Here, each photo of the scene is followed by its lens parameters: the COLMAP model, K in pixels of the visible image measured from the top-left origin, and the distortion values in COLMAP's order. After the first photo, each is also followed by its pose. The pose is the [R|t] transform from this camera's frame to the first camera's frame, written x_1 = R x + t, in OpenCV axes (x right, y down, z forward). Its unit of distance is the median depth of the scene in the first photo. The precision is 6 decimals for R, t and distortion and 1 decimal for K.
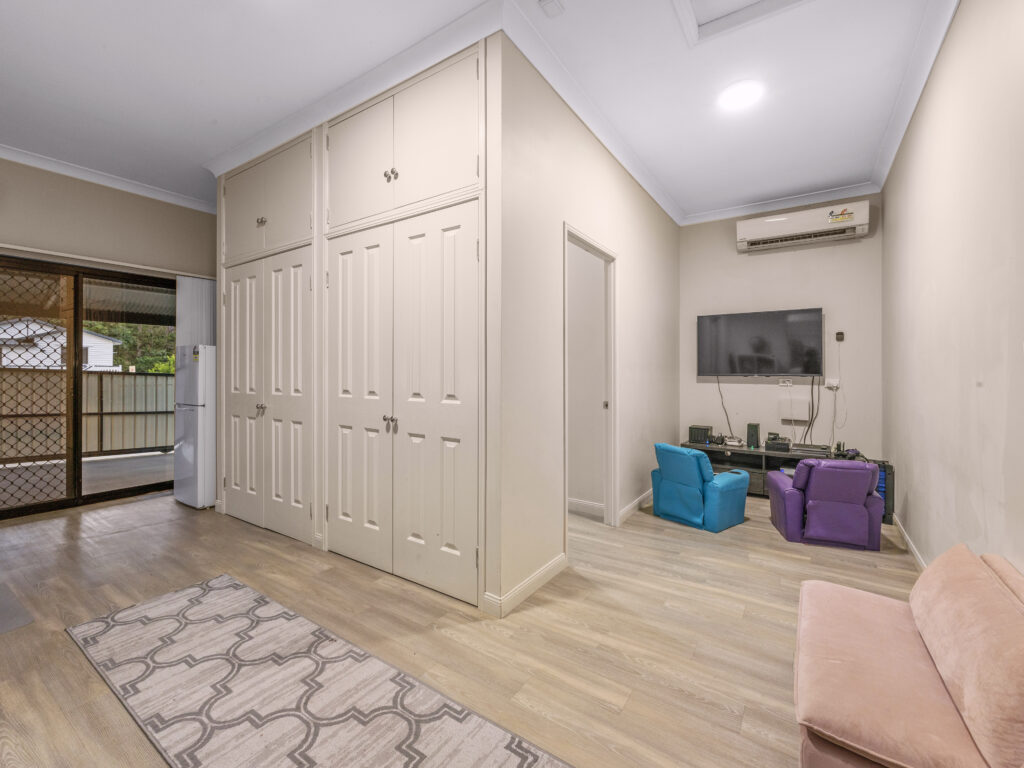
lens RADIAL K [[437.9, 0, 507.7], [0, 437.9, 390.5], [0, 0, 1]] dist [0.001856, 0.000266]
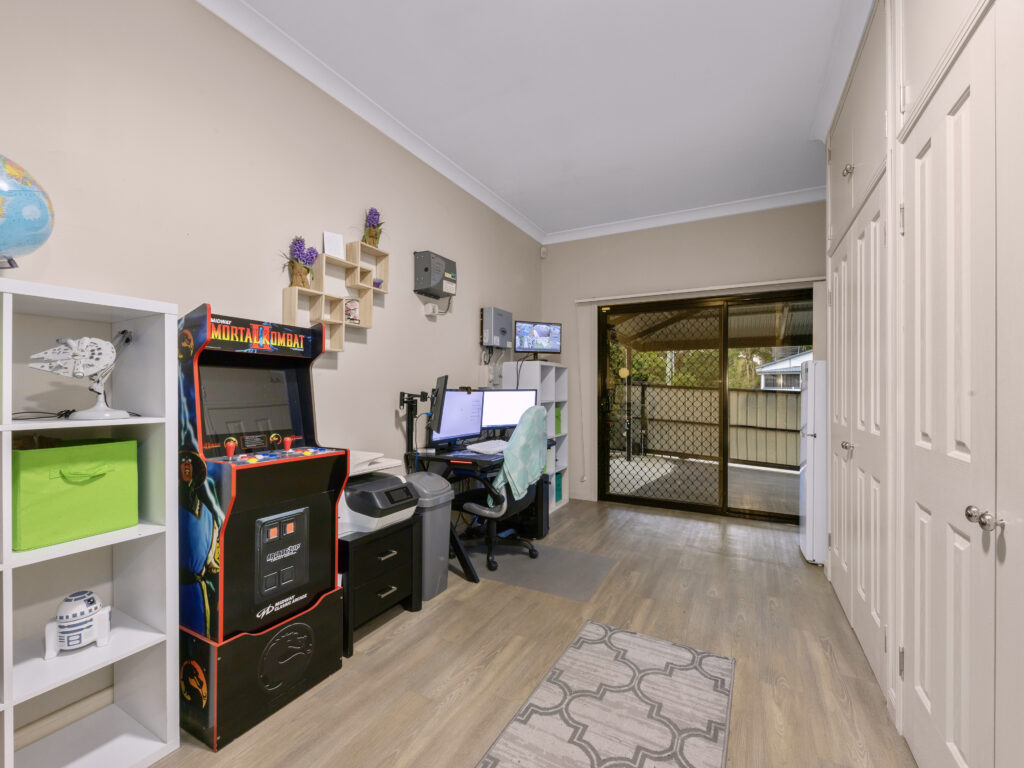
lens RADIAL K [[437.9, 0, 507.7], [0, 437.9, 390.5], [0, 0, 1]] dist [0.001856, 0.000266]
pose [[0.099055, 0.000017, -0.995082, 0.083573], [-0.048987, 0.998788, -0.004860, -0.027318], [0.993875, 0.049227, 0.098936, 0.597298]]
